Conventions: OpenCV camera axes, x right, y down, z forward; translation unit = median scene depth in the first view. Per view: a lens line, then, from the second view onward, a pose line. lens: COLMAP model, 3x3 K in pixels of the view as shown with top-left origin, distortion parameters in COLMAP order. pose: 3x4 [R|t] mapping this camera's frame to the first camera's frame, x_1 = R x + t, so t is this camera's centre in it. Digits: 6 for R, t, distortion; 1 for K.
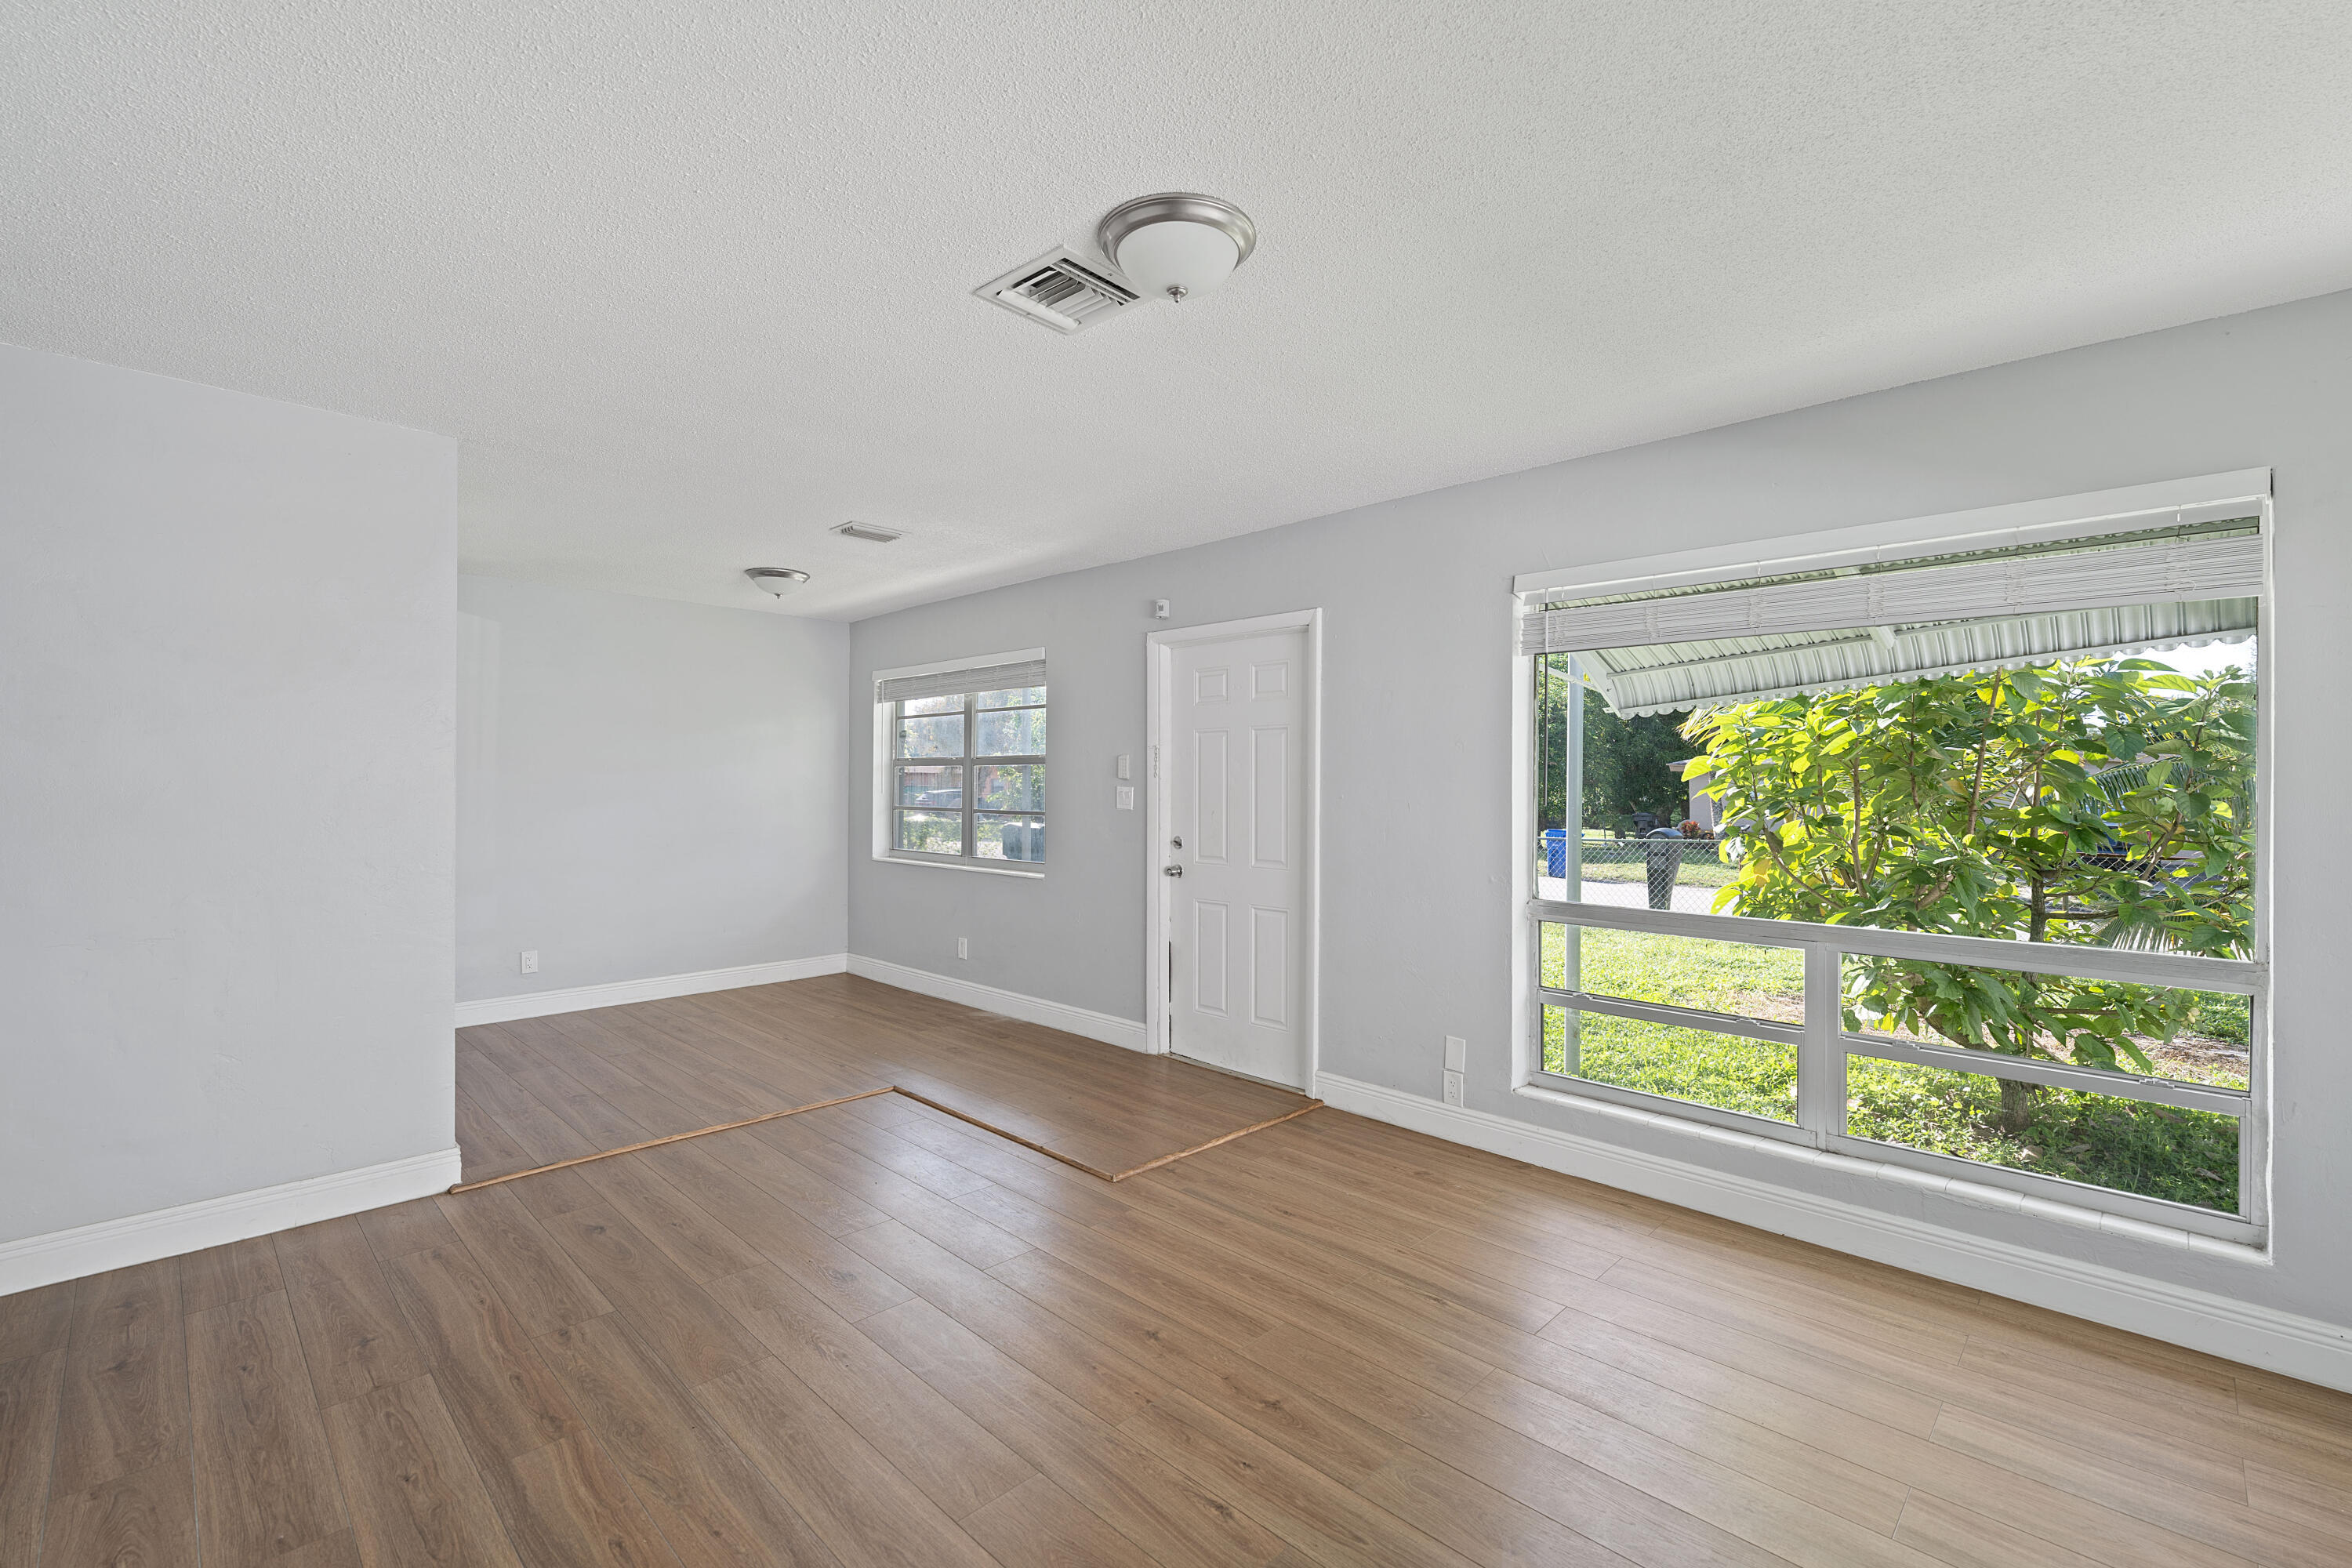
lens RADIAL K [[1011.4, 0, 1173.6], [0, 1011.4, 782.7], [0, 0, 1]] dist [-0.002943, -0.000093]
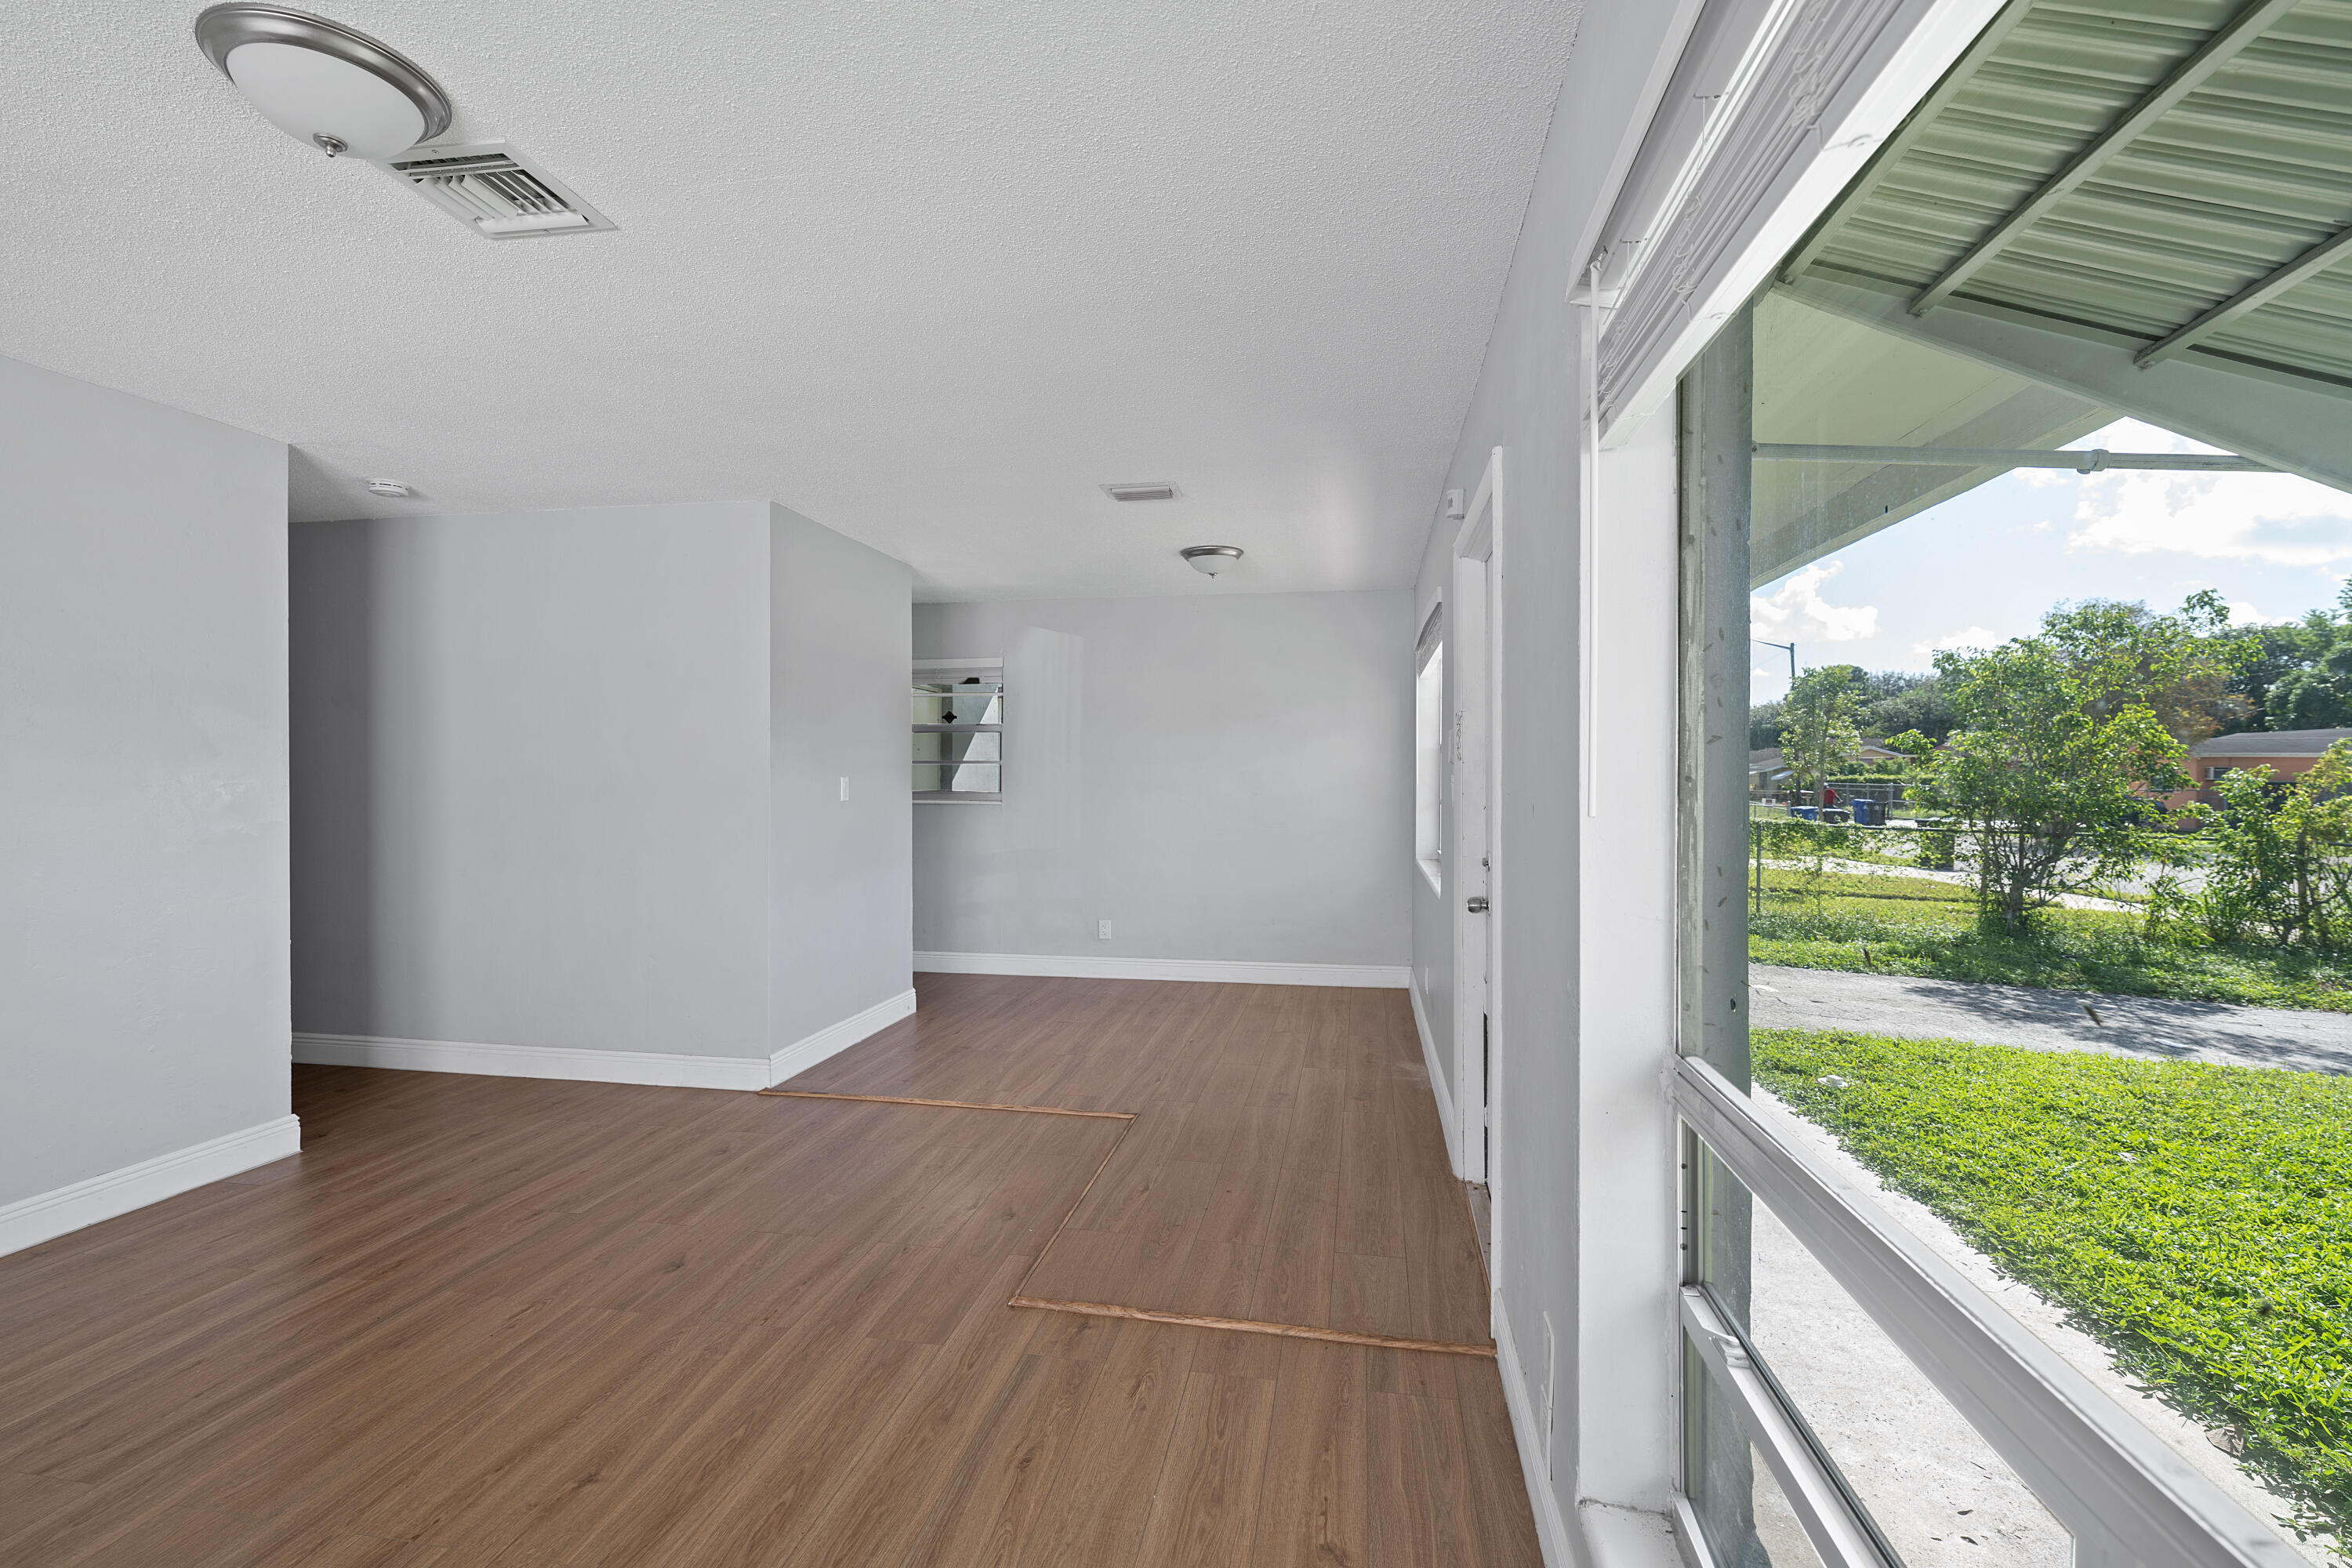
lens RADIAL K [[1046.6, 0, 1170.1], [0, 1046.6, 779.8], [0, 0, 1]] dist [0.001575, 0.000894]
pose [[0.554867, 0.001713, -0.831937, 0.637372], [0.002909, 0.999988, 0.004000, 0.005719], [0.831934, -0.004640, 0.554855, 0.661795]]
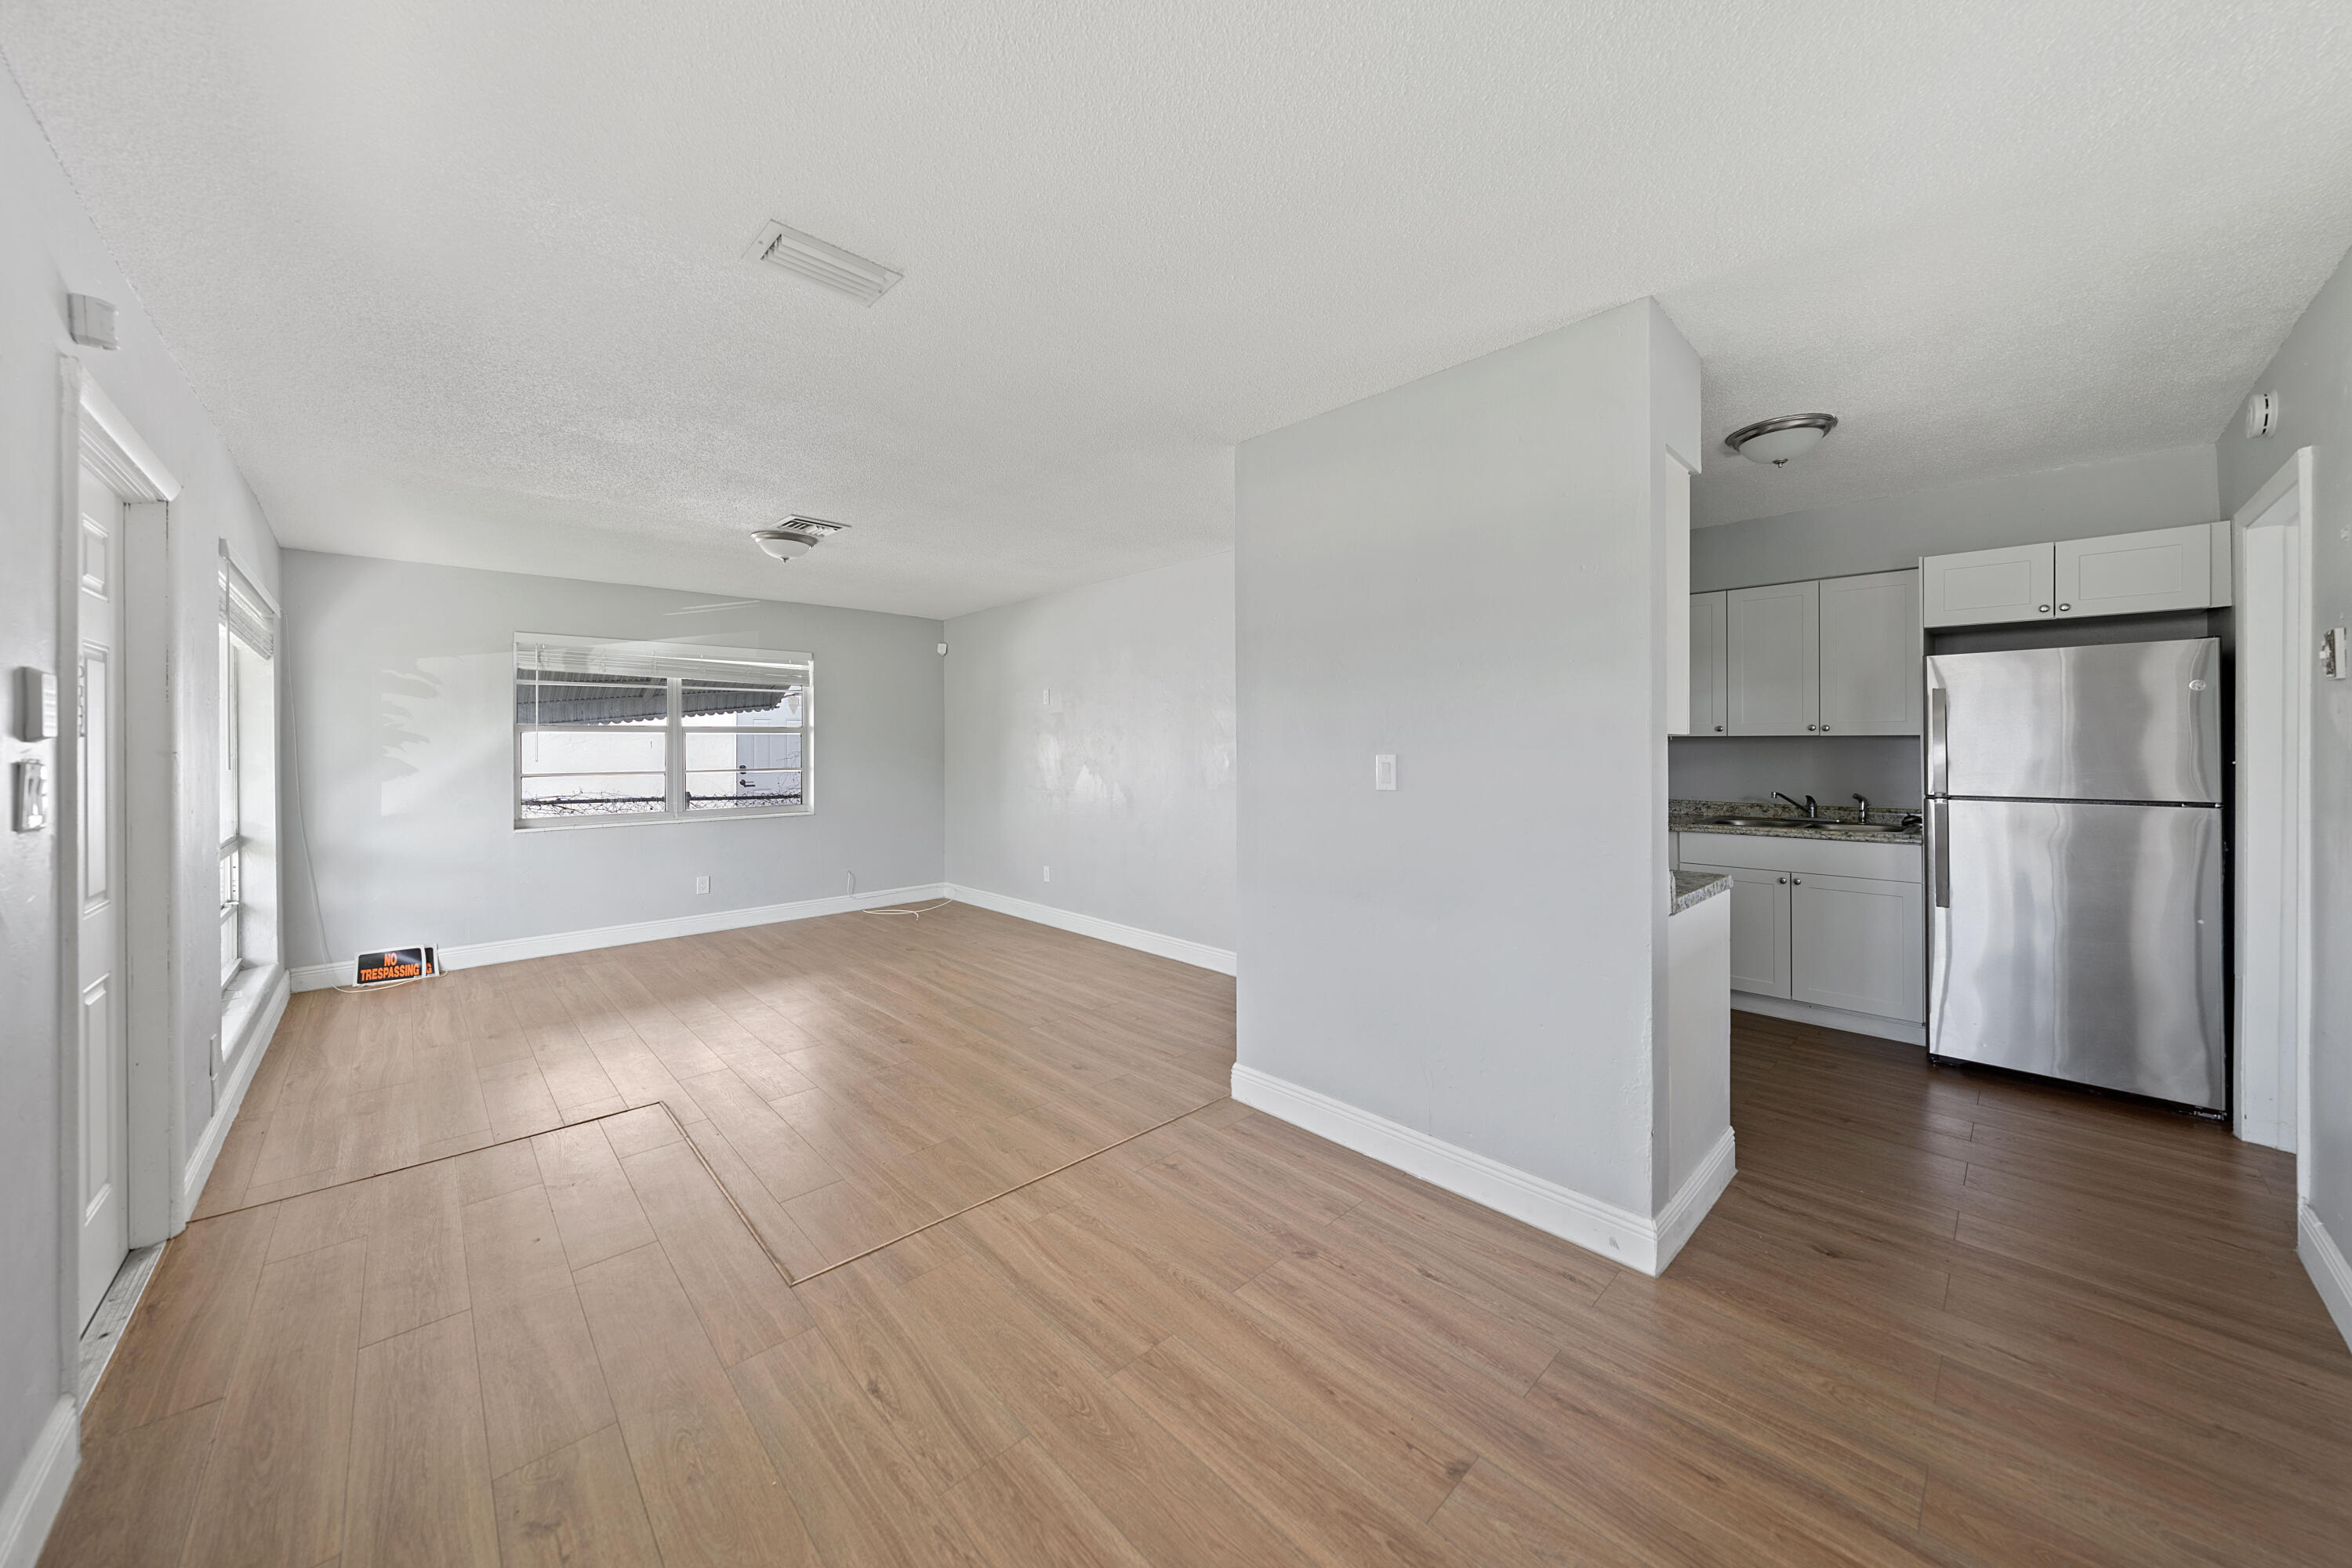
lens RADIAL K [[818.2, 0, 1156.5], [0, 818.2, 745.2], [0, 0, 1]] dist [-0.006678, -0.000066]
pose [[-0.998441, 0.007033, 0.055373, -0.646650], [0.007118, 0.999974, 0.001334, 0.000256], [-0.055363, 0.001726, -0.998465, 1.839336]]
